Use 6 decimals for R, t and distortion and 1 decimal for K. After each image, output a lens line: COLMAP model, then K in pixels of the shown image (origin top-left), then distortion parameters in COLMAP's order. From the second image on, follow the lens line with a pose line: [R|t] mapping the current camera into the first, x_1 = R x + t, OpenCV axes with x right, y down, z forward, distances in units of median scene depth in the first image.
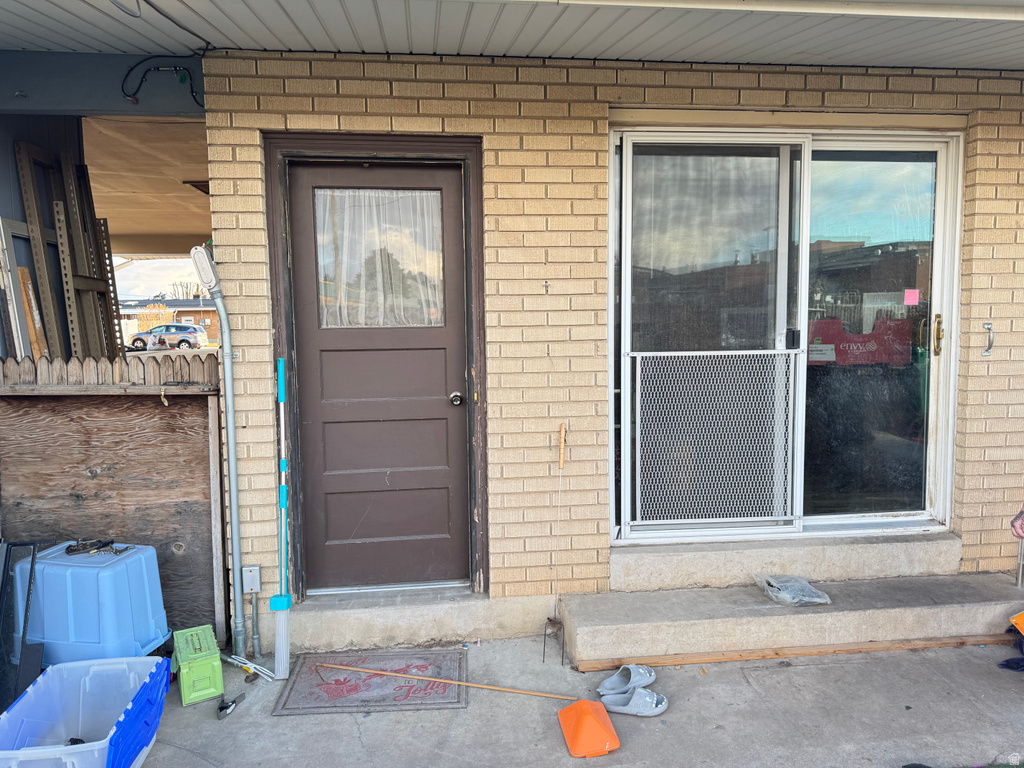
lens RADIAL K [[726.9, 0, 512.0], [0, 726.9, 384.0], [0, 0, 1]] dist [0.051957, -0.058048]
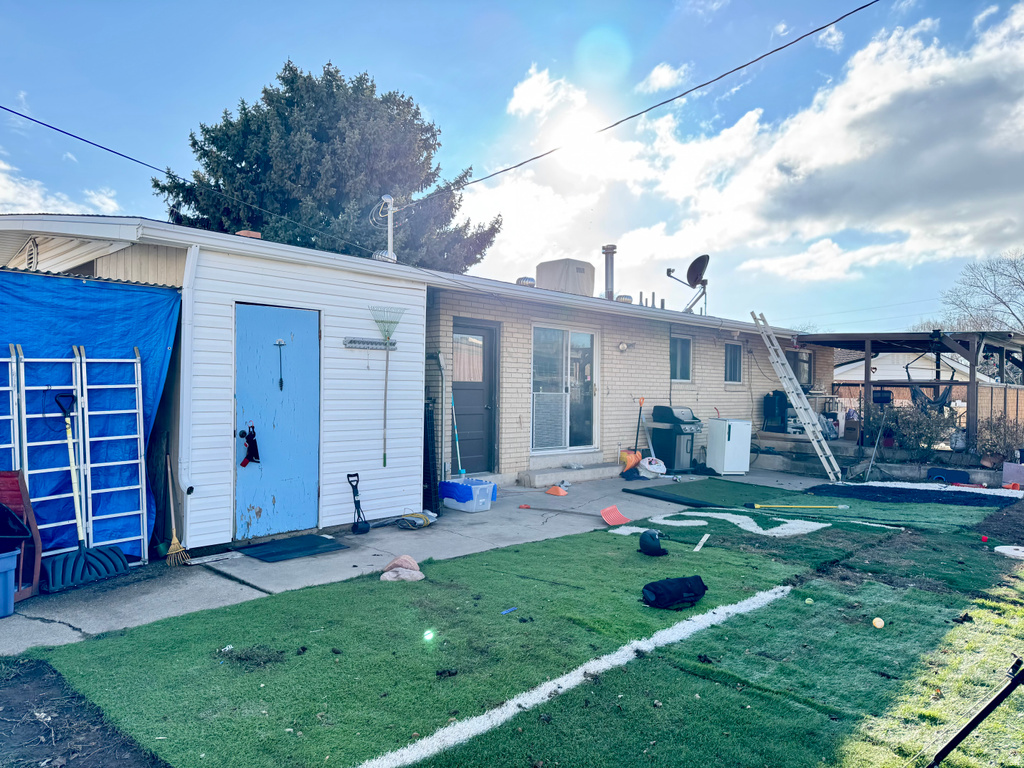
lens RADIAL K [[726.9, 0, 512.0], [0, 726.9, 384.0], [0, 0, 1]] dist [0.051957, -0.058048]
pose [[0.765075, 0.029705, 0.643256, -1.876349], [0.032817, 0.995839, -0.085018, 0.179276], [-0.643105, 0.086155, 0.760916, -1.285170]]
